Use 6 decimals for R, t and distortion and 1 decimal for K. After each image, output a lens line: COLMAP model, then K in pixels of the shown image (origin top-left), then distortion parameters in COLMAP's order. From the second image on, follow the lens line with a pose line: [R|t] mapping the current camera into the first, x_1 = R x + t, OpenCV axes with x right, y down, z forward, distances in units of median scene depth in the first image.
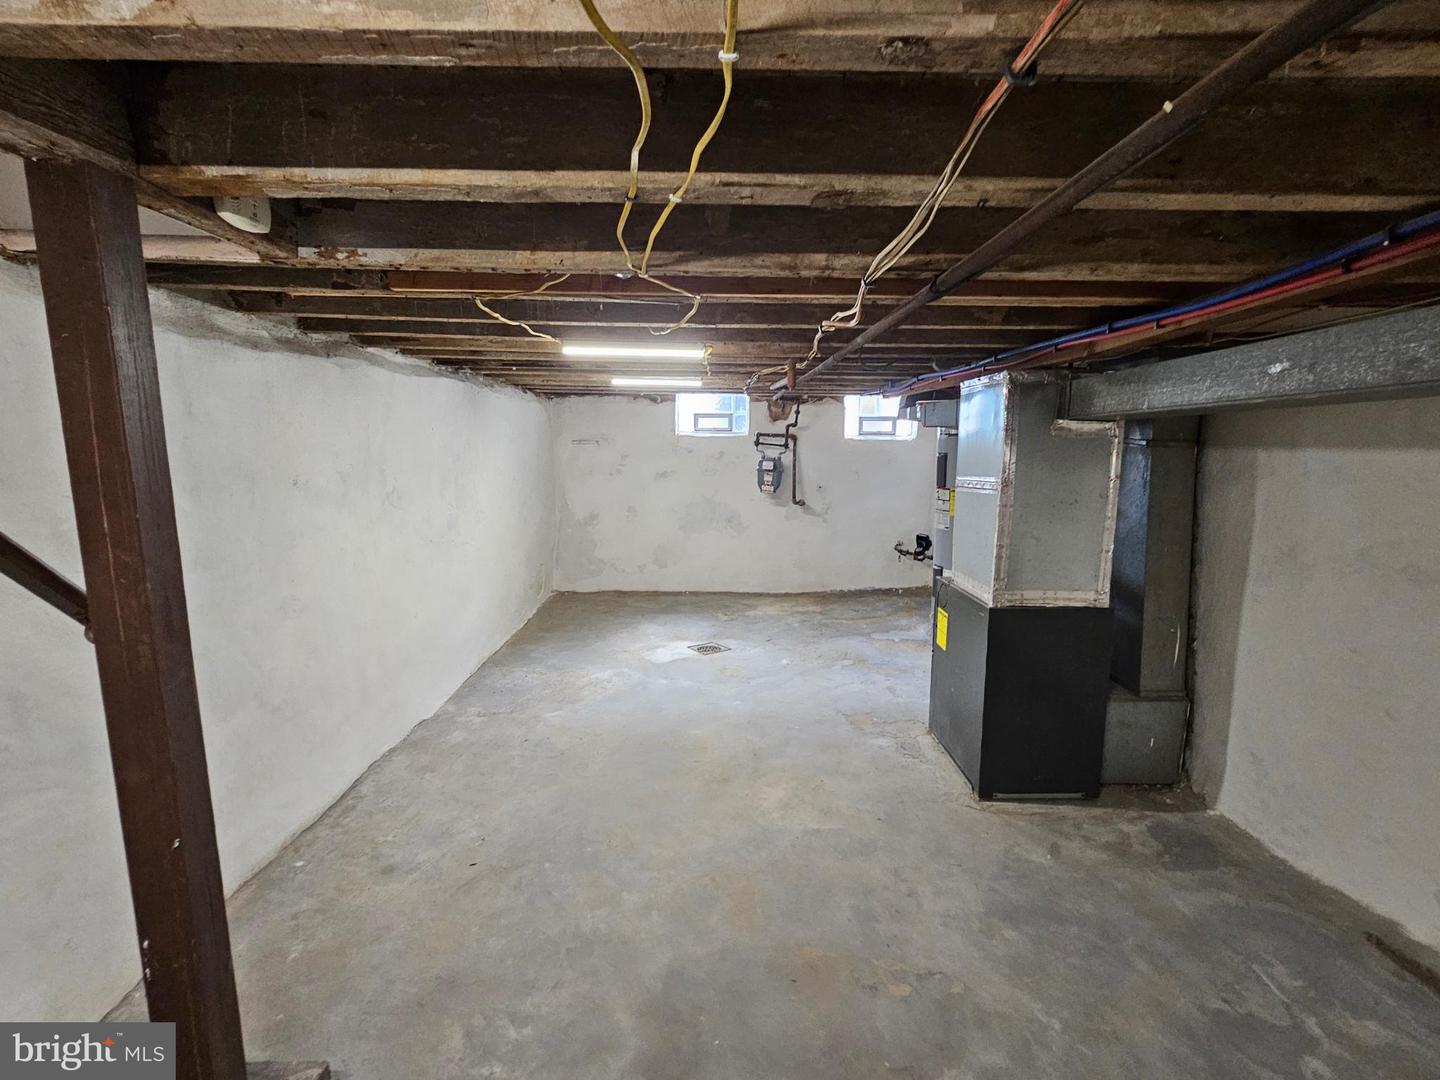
lens RADIAL K [[583.2, 0, 723.7], [0, 583.2, 522.8], [0, 0, 1]] dist [-0.000863, -0.000039]
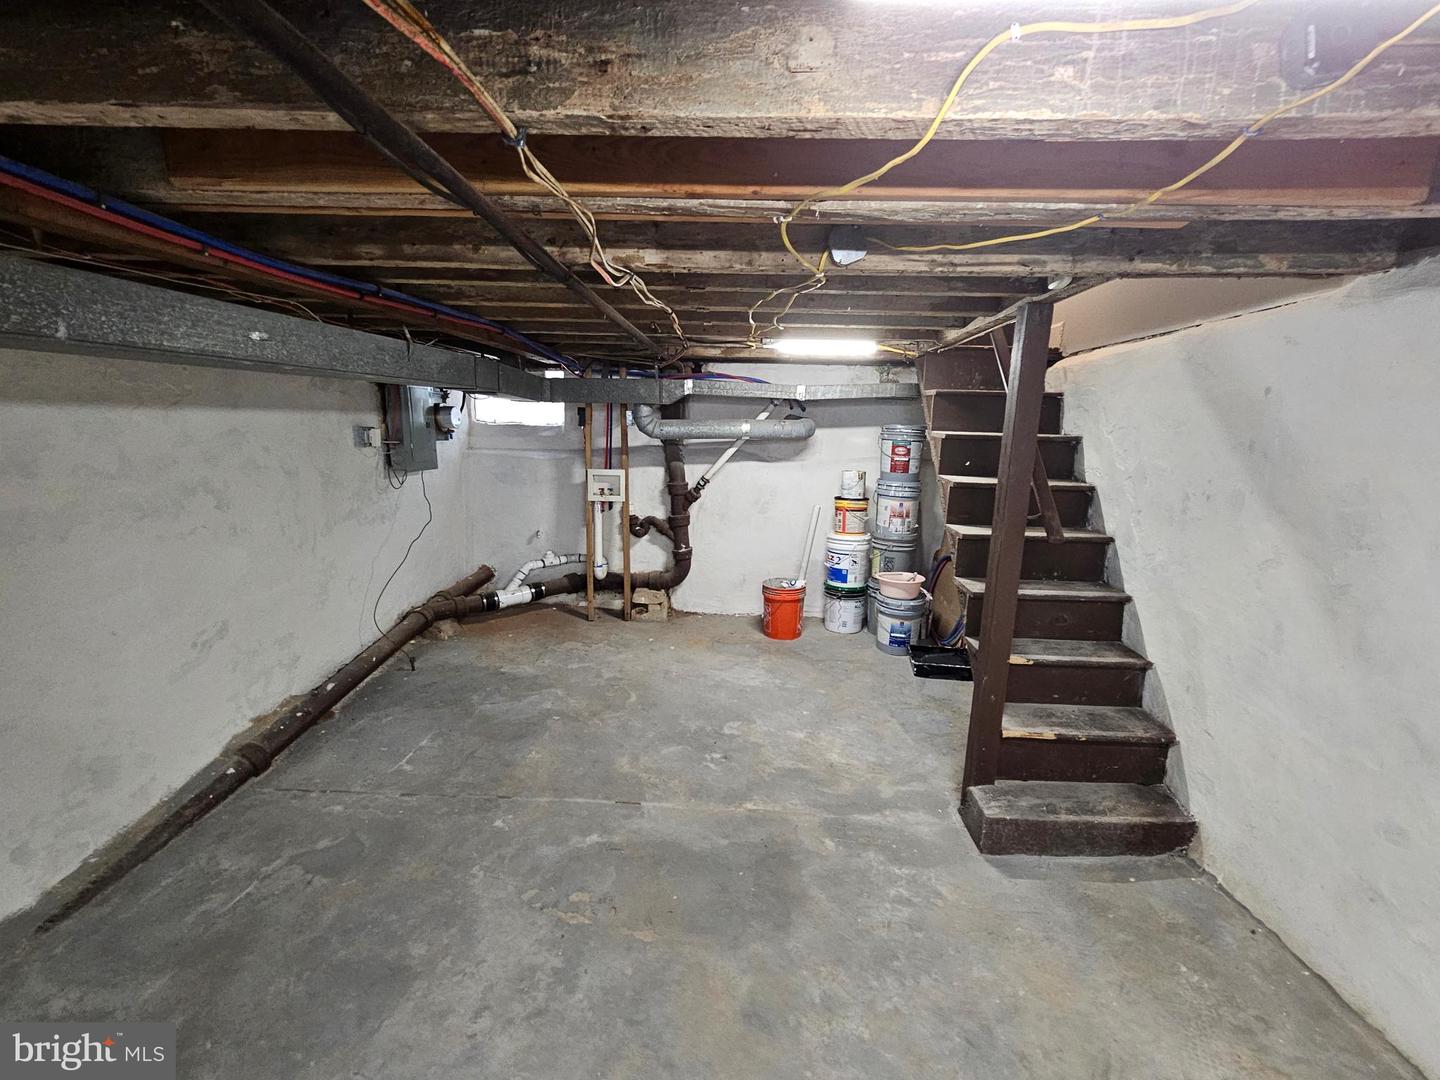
lens RADIAL K [[583.2, 0, 723.7], [0, 583.2, 522.8], [0, 0, 1]] dist [-0.000863, -0.000039]
pose [[-0.998746, -0.030197, 0.039923, 0.000995], [-0.016944, 0.954414, 0.298006, -0.244620], [-0.047102, 0.296956, -0.953729, 1.918005]]
